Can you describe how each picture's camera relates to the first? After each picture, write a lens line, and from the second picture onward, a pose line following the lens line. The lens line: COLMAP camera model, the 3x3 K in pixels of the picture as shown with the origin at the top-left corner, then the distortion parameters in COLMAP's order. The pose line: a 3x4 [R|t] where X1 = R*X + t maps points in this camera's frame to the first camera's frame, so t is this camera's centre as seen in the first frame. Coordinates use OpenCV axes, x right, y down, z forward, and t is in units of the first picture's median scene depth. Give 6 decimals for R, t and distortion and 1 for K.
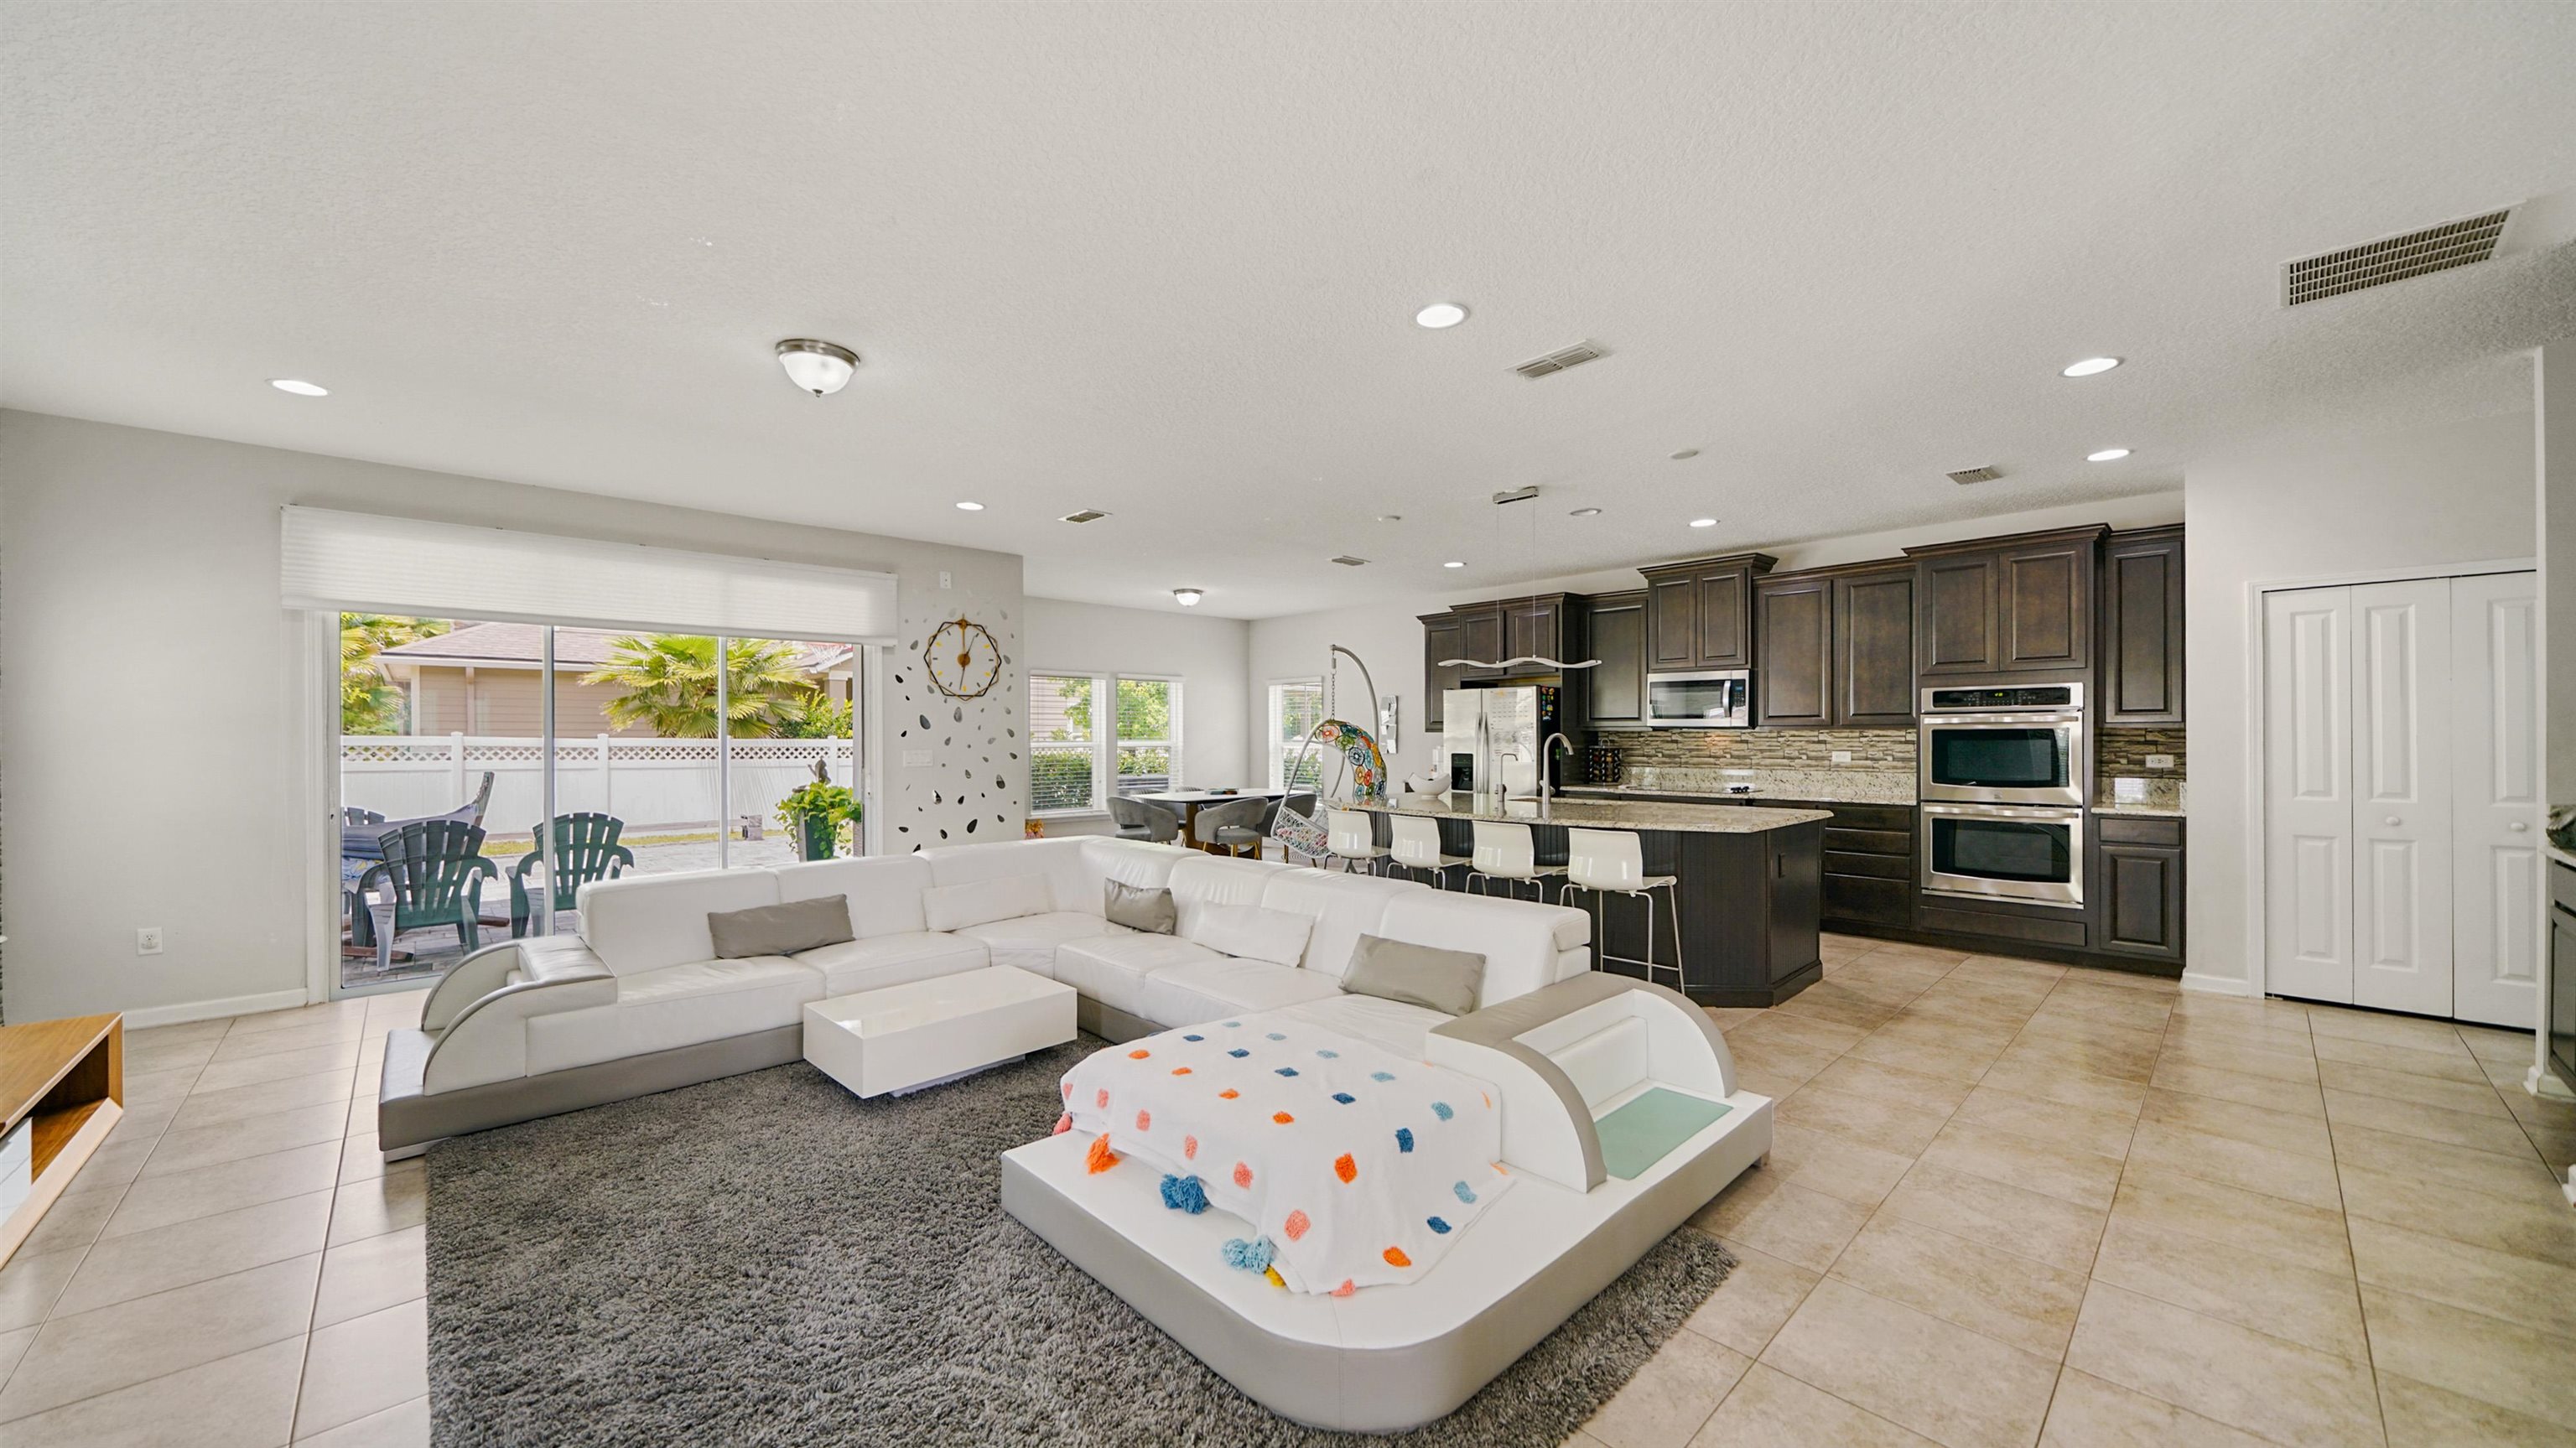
lens RADIAL K [[907.5, 0, 1282.4], [0, 907.5, 726.7], [0, 0, 1]] dist [-0.003960, -0.000721]
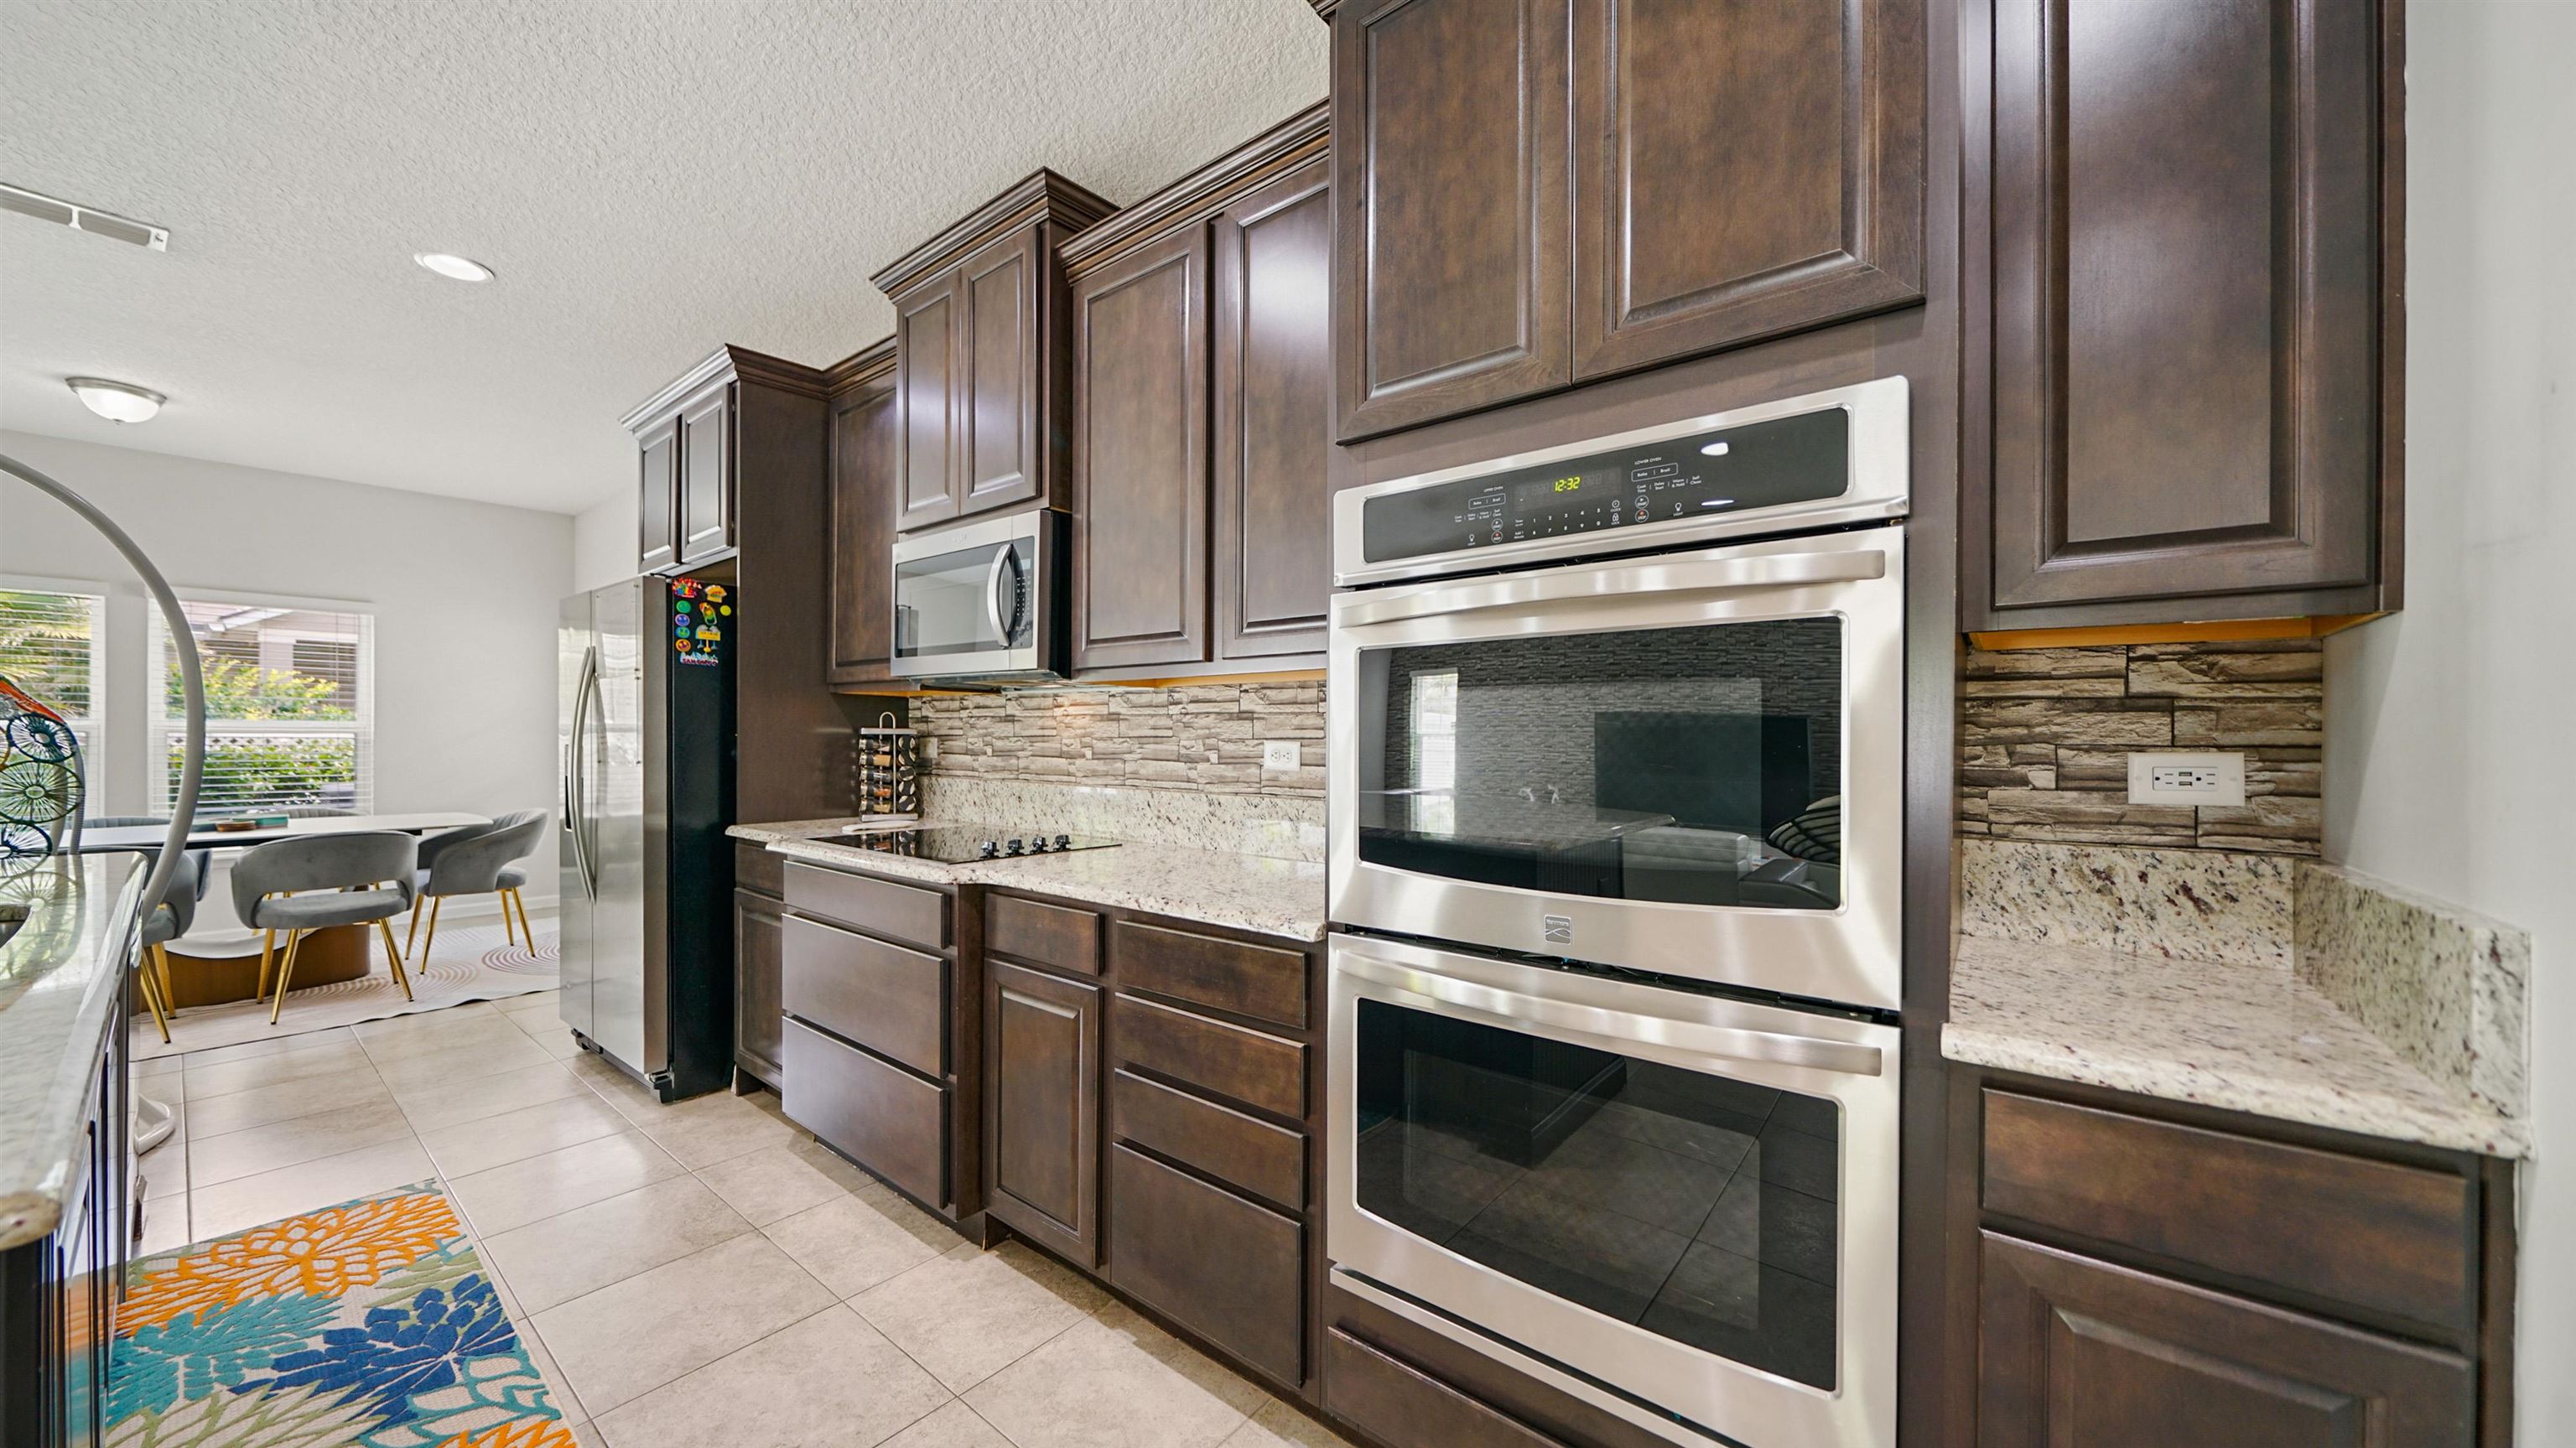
lens RADIAL K [[907.5, 0, 1264.7], [0, 907.5, 731.4], [0, 0, 1]] dist [-0.003960, -0.000721]
pose [[0.992713, 0.007137, 0.120288, 0.615373], [-0.007911, 0.999951, 0.005959, 0.023151], [-0.120240, -0.006868, 0.992721, 0.698367]]
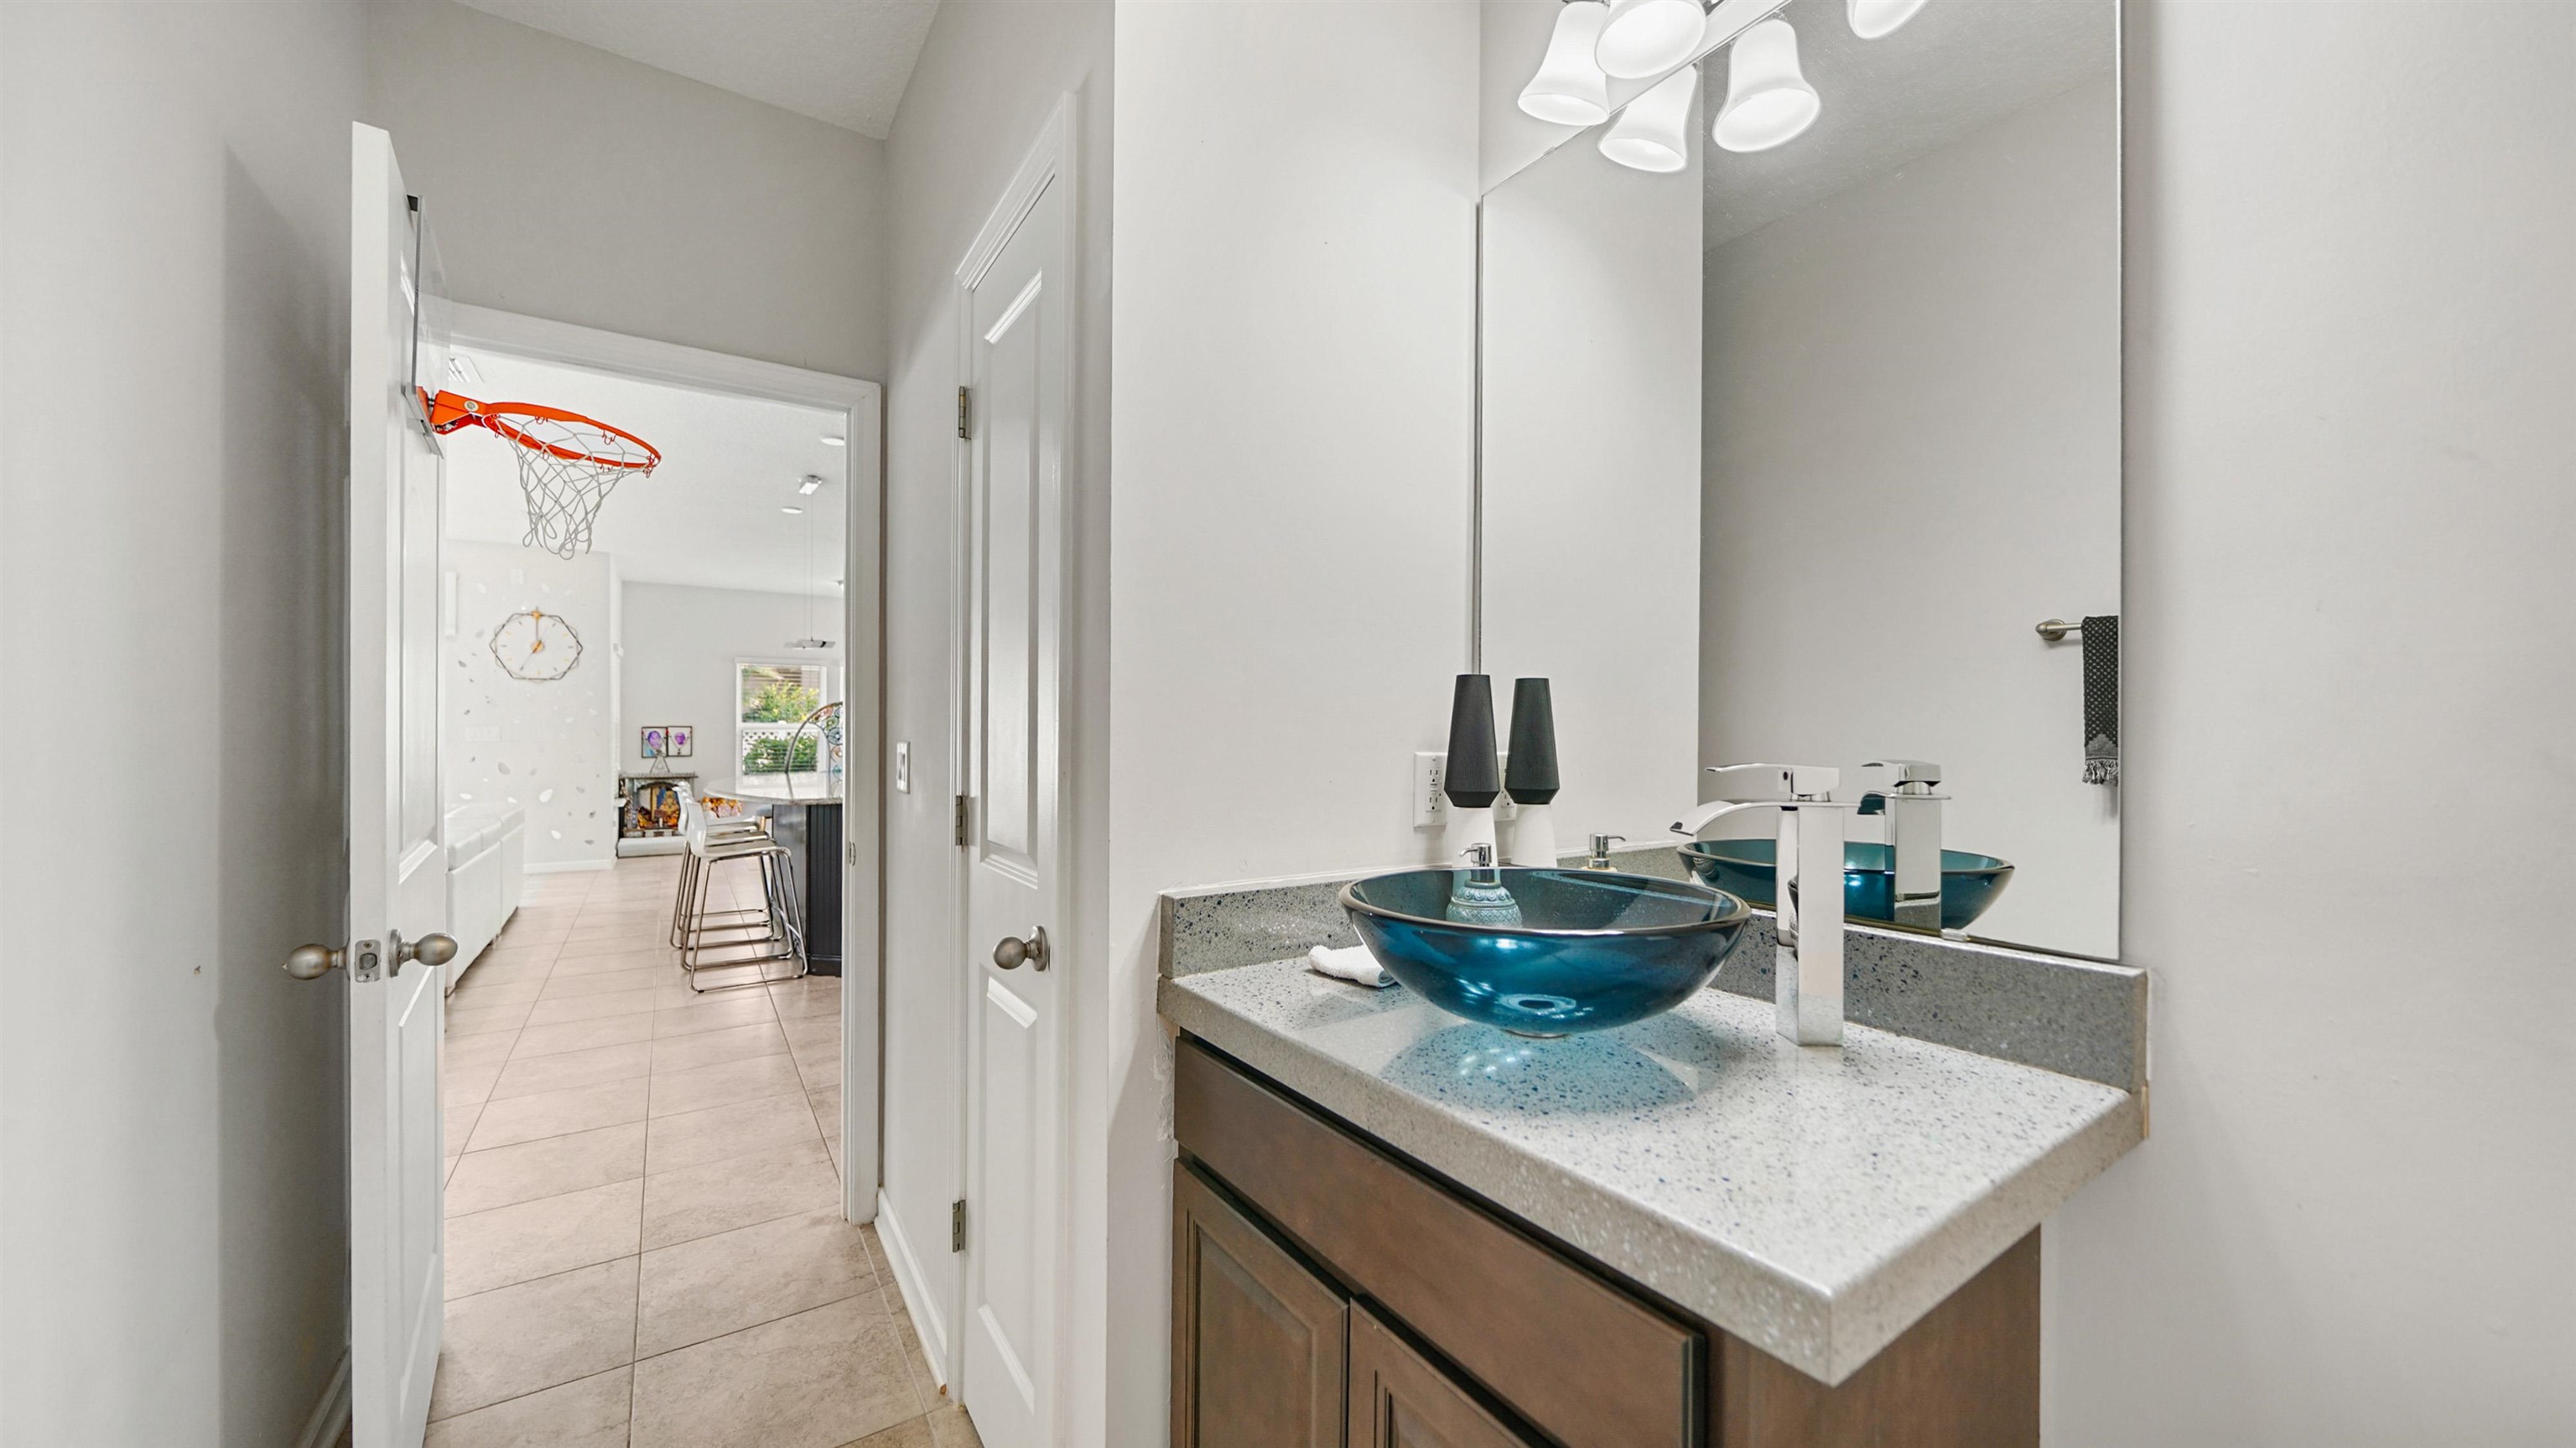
lens RADIAL K [[907.5, 0, 1276.9], [0, 907.5, 734.1], [0, 0, 1]] dist [-0.003960, -0.000721]
pose [[0.984772, 0.008747, -0.173632, 0.827523], [-0.005789, 0.999829, 0.017535, 0.009702], [0.173756, -0.016262, 0.984655, 0.066624]]
